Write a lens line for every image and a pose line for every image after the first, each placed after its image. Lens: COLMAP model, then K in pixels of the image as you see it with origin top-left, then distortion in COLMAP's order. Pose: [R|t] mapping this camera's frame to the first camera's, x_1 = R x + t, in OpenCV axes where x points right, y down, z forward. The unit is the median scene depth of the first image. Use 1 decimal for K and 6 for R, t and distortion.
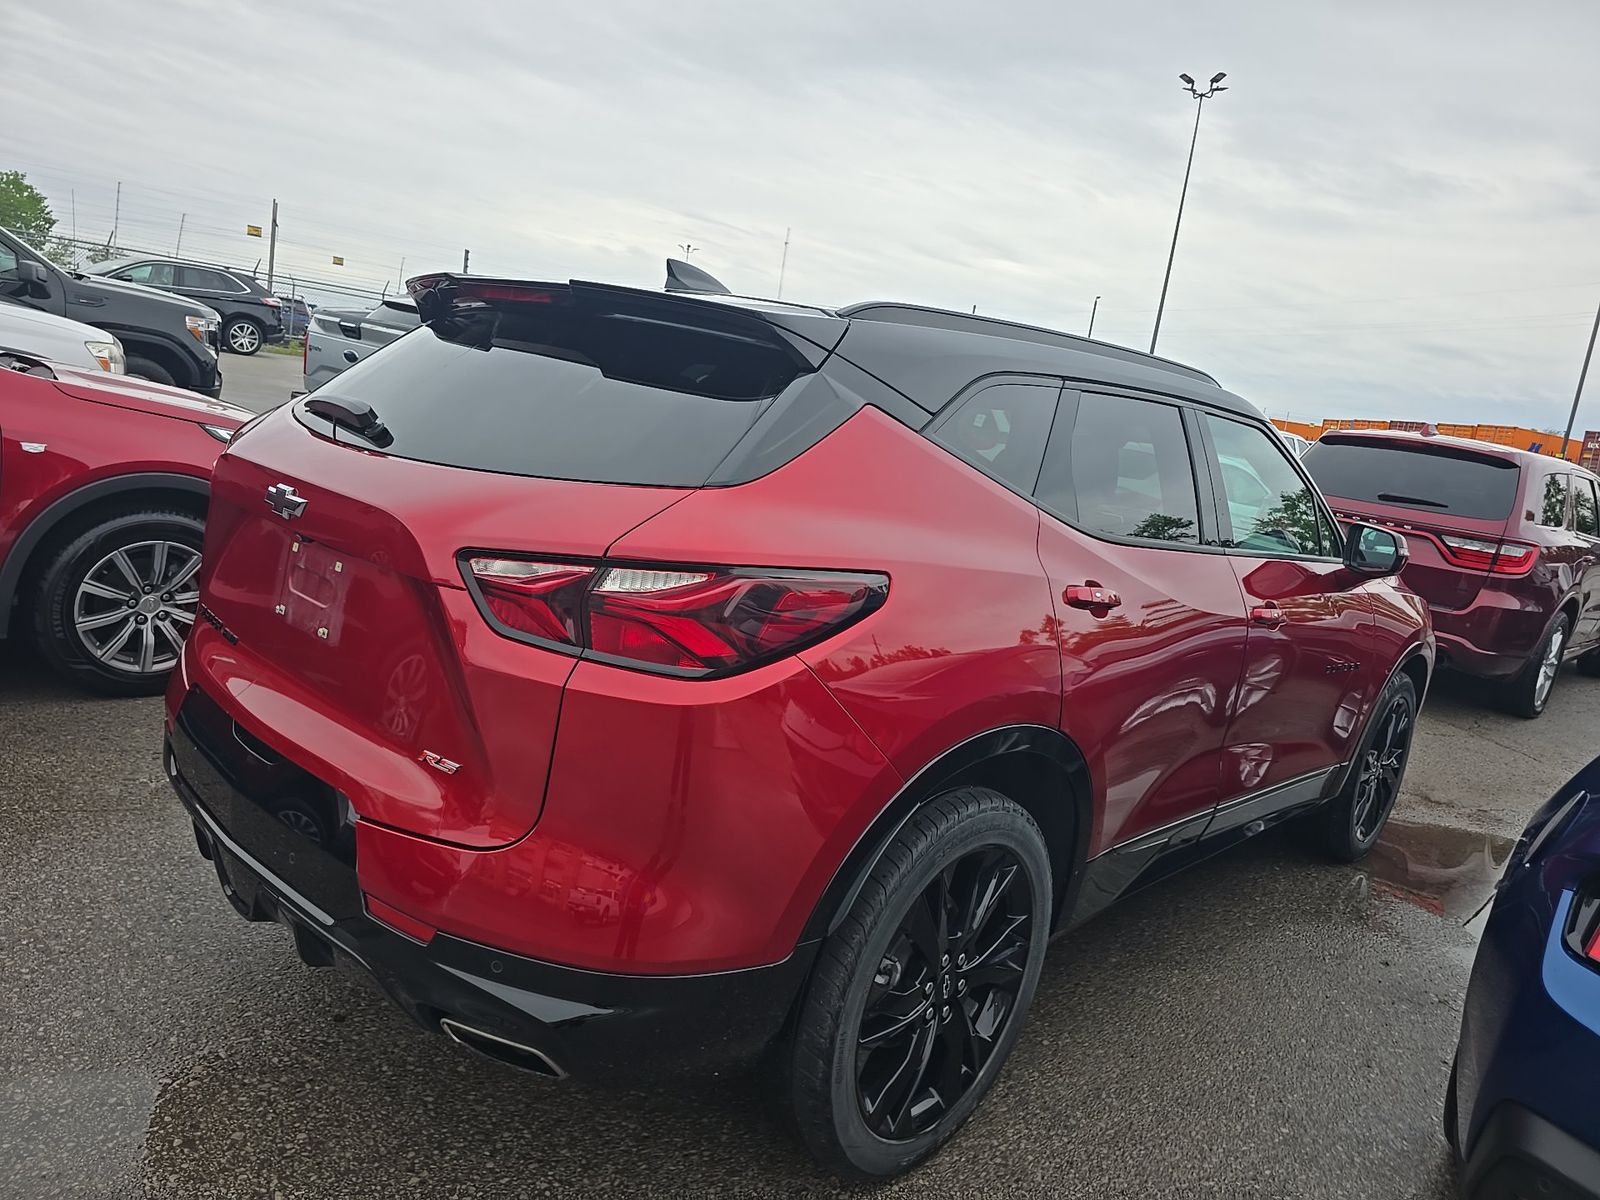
lens RADIAL K [[1076.7, 0, 800.7], [0, 1076.7, 597.9], [0, 0, 1]] dist [0.047293, -0.040004]
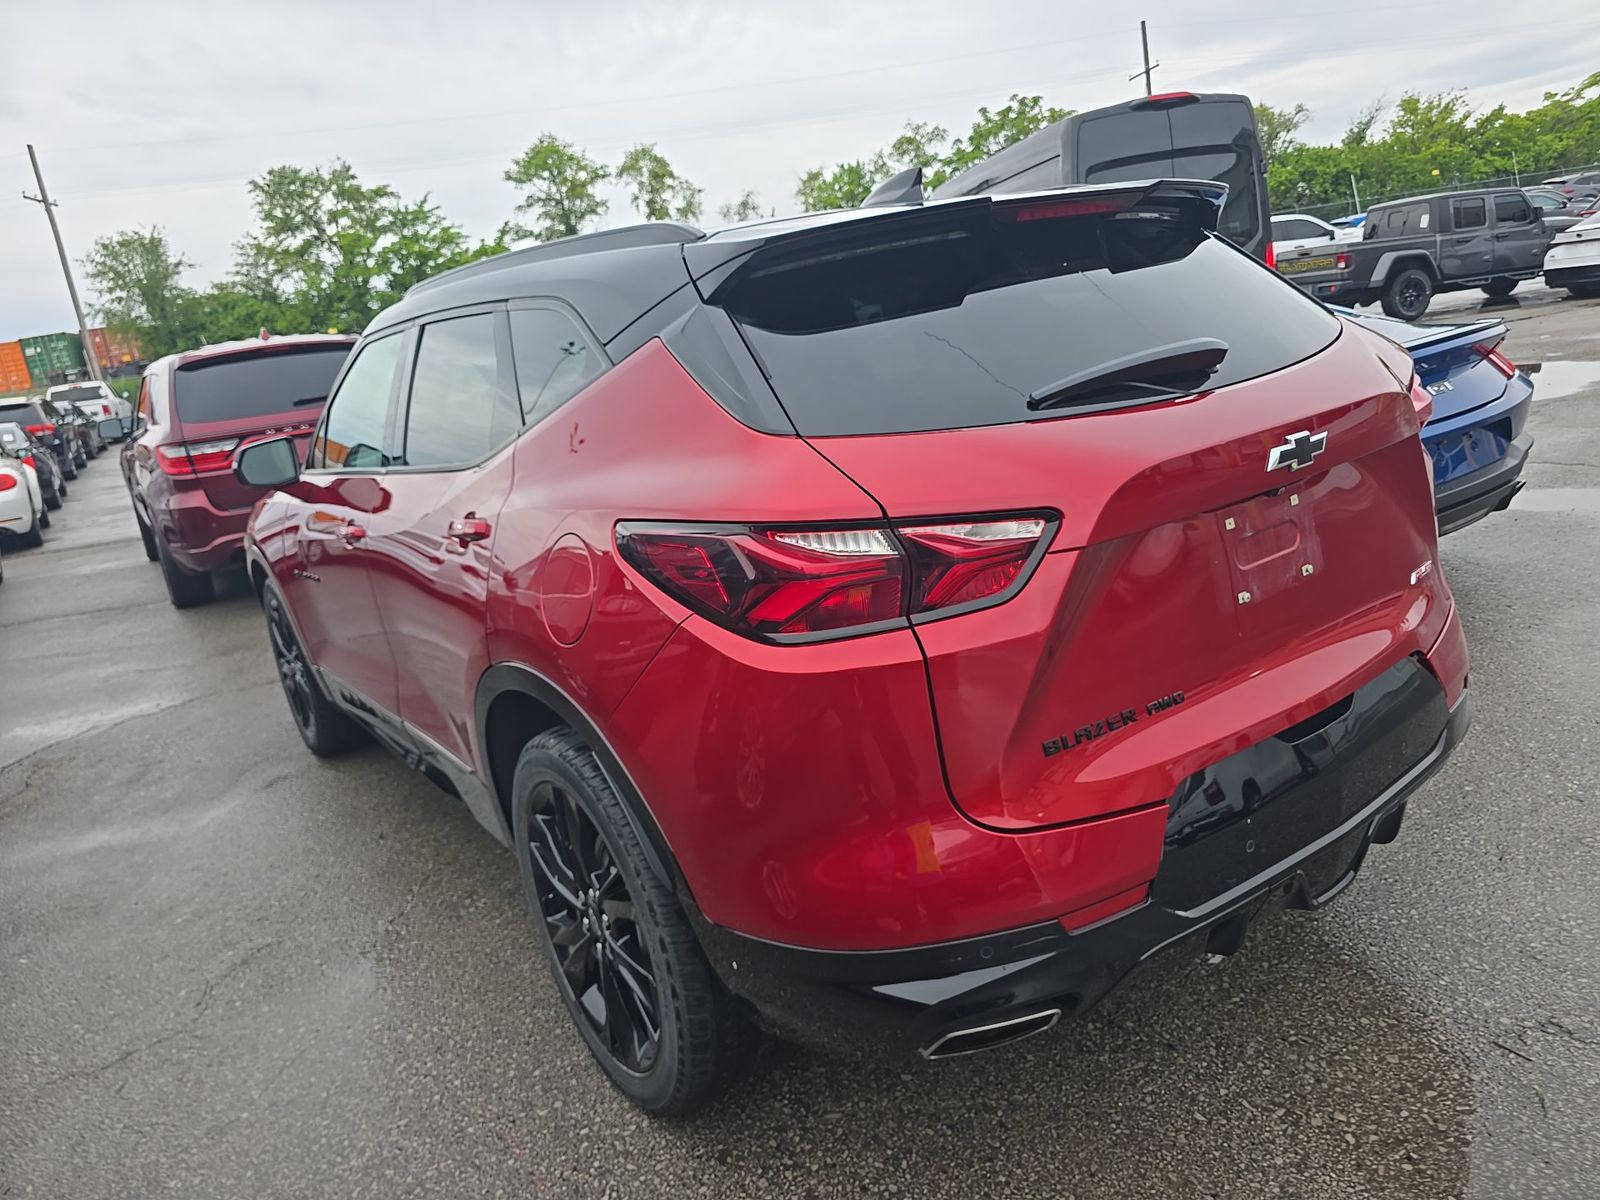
lens RADIAL K [[1076.7, 0, 809.8], [0, 1076.7, 606.0], [0, 0, 1]] dist [0.047293, -0.040004]
pose [[0.169990, -0.413123, 0.894669, -1.287967], [0.337520, 0.877379, 0.341009, -0.384695], [-0.925842, 0.244001, 0.288583, 1.066704]]
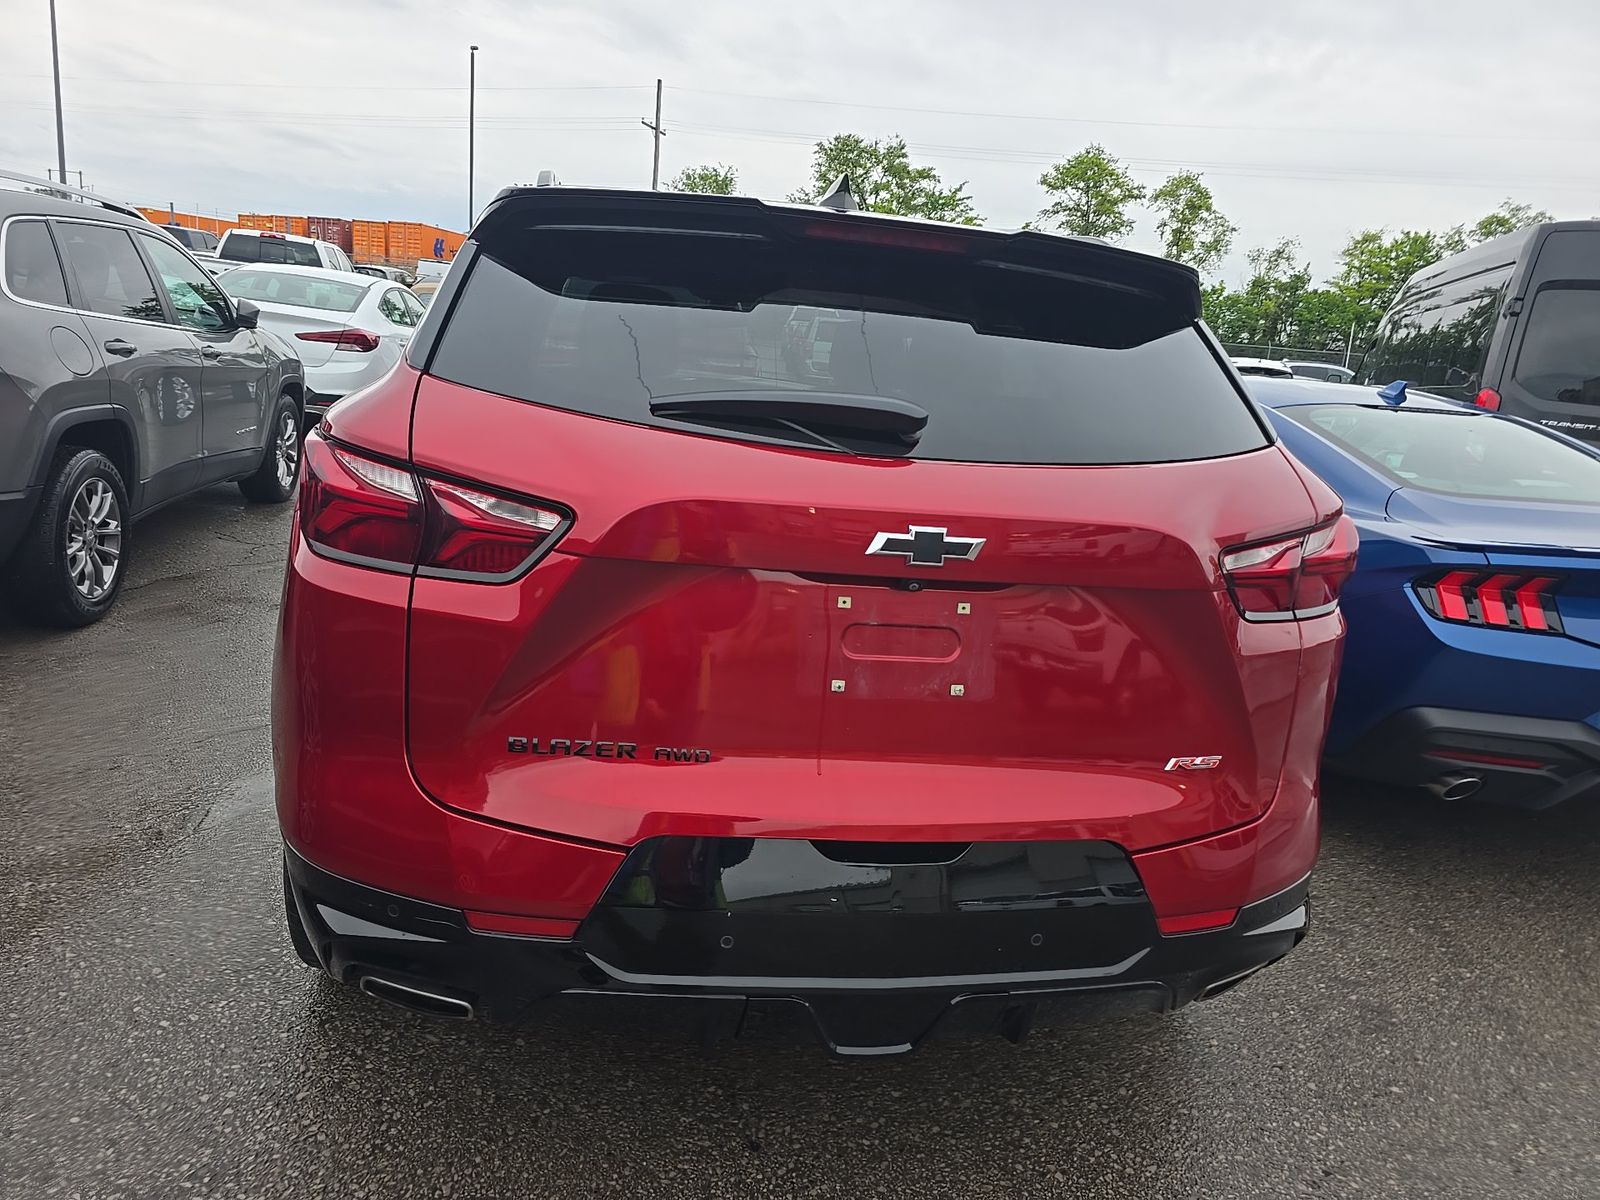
lens RADIAL K [[1076.7, 0, 813.6], [0, 1076.7, 606.9], [0, 0, 1]] dist [0.047293, -0.040004]
pose [[0.603420, -0.273034, 0.749224, -1.033347], [0.131599, 0.960770, 0.244136, -0.228705], [-0.786490, -0.048719, 0.615679, 0.550161]]
